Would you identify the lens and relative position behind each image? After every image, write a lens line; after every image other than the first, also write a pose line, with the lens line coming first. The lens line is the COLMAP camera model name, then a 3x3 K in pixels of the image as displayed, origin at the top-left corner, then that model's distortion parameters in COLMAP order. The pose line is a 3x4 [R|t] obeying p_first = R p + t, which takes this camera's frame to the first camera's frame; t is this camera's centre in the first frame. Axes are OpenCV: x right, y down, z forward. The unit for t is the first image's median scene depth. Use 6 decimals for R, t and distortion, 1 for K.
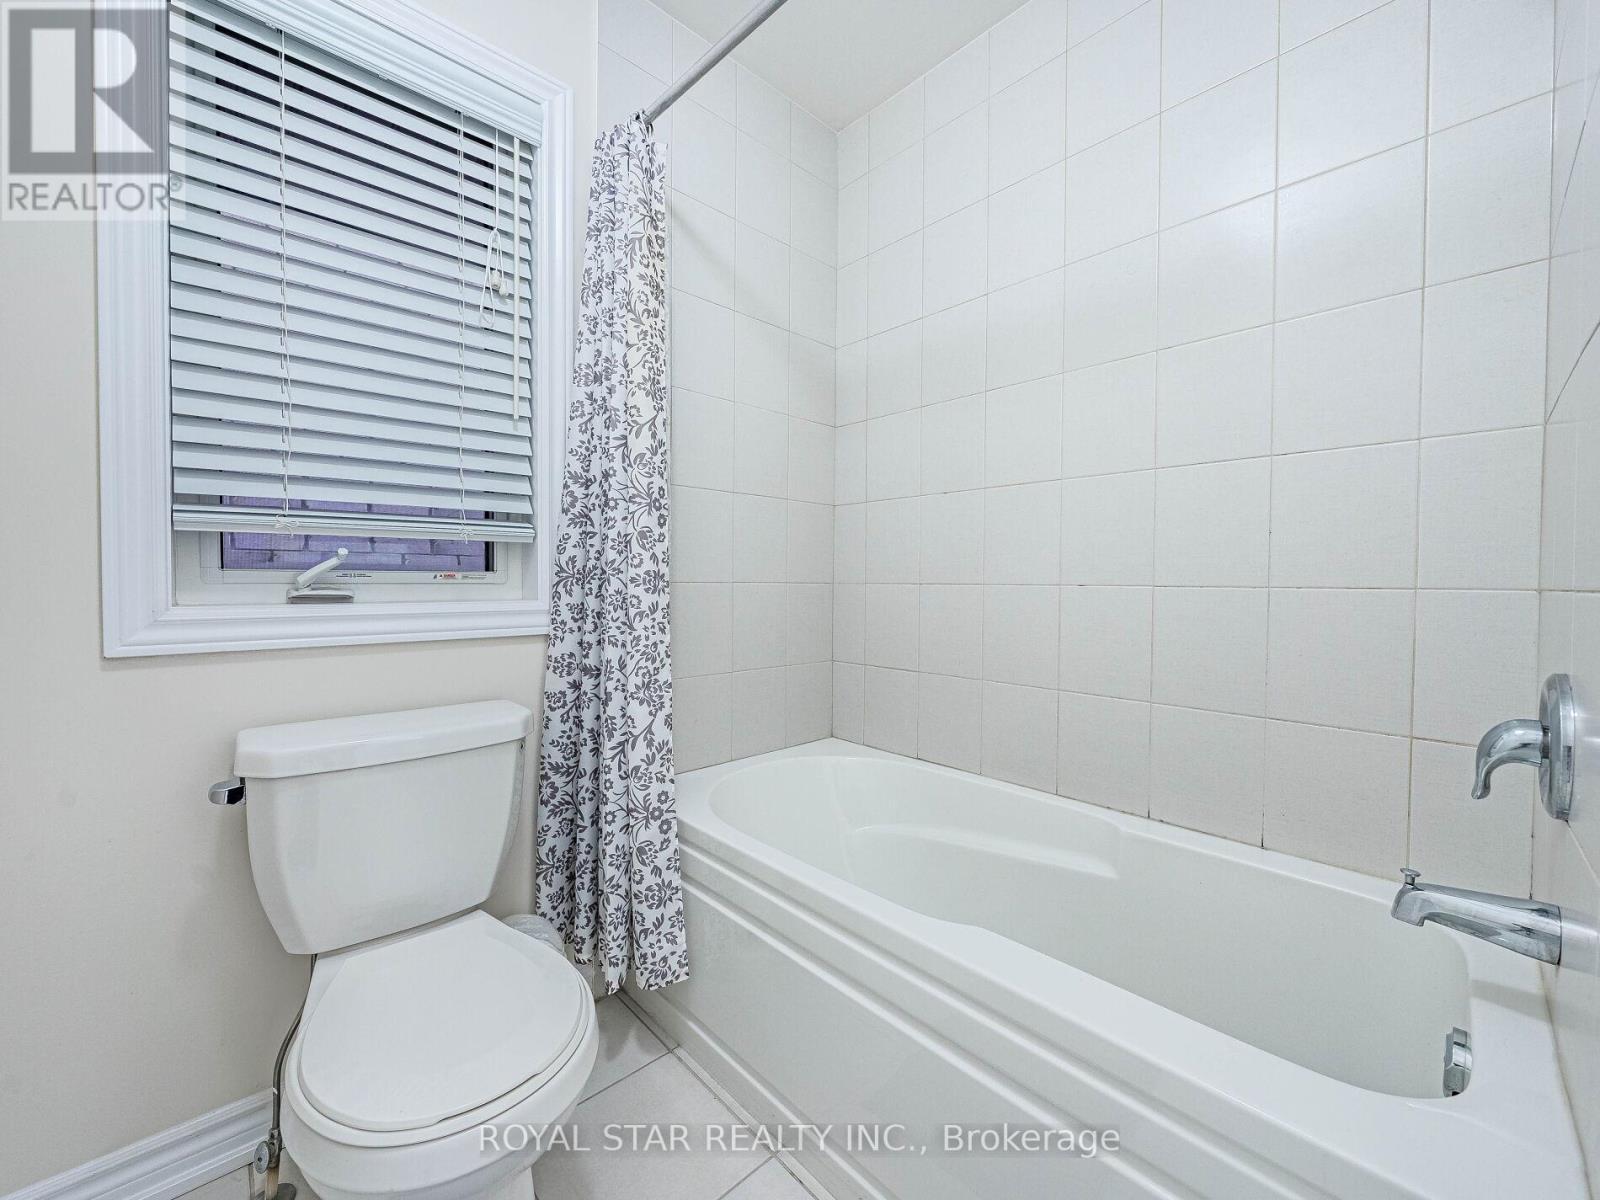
lens RADIAL K [[631.4, 0, 795.8], [0, 631.4, 606.6], [0, 0, 1]] dist [-0.001165, -0.000363]
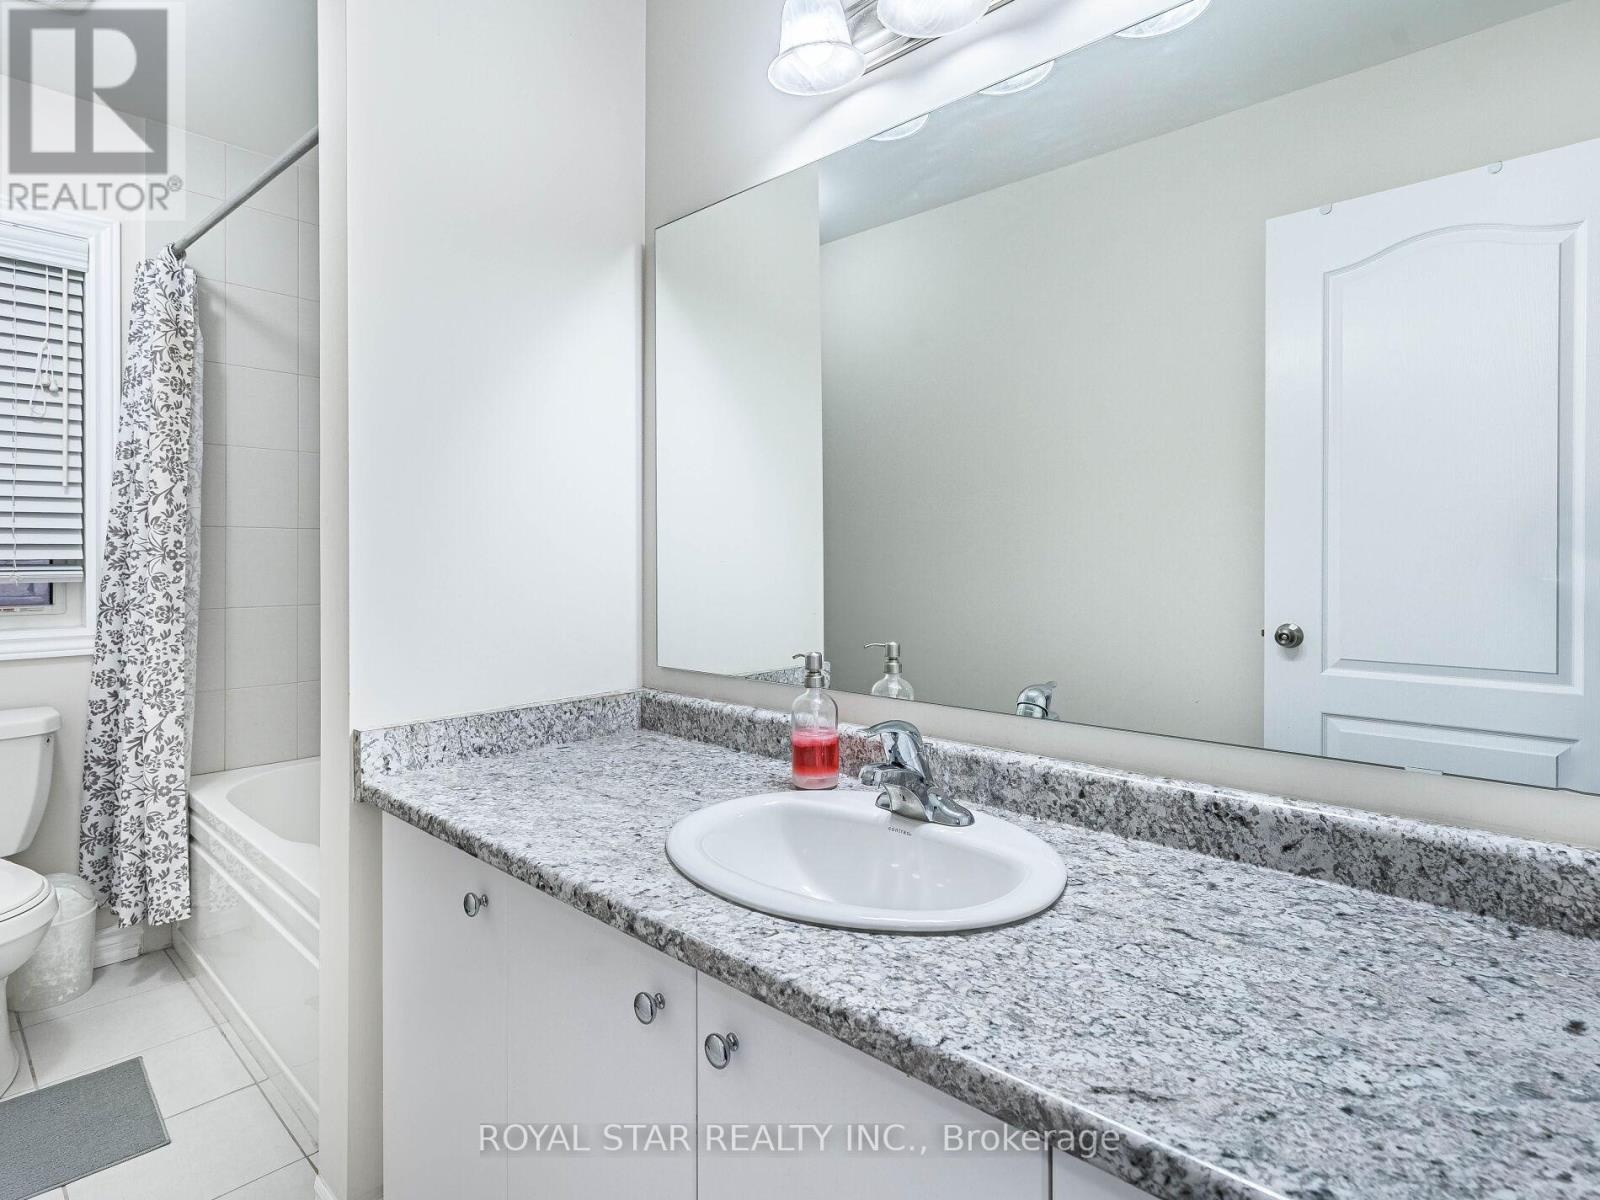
lens RADIAL K [[849.3, 0, 800.3], [0, 849.3, 584.3], [0, 0, 1]] dist [0.000134, 0.001385]
pose [[0.997961, -0.005092, 0.063623, 0.963266], [0.006122, 0.999853, -0.016004, -0.064441], [-0.063533, 0.016361, 0.997846, -0.833342]]
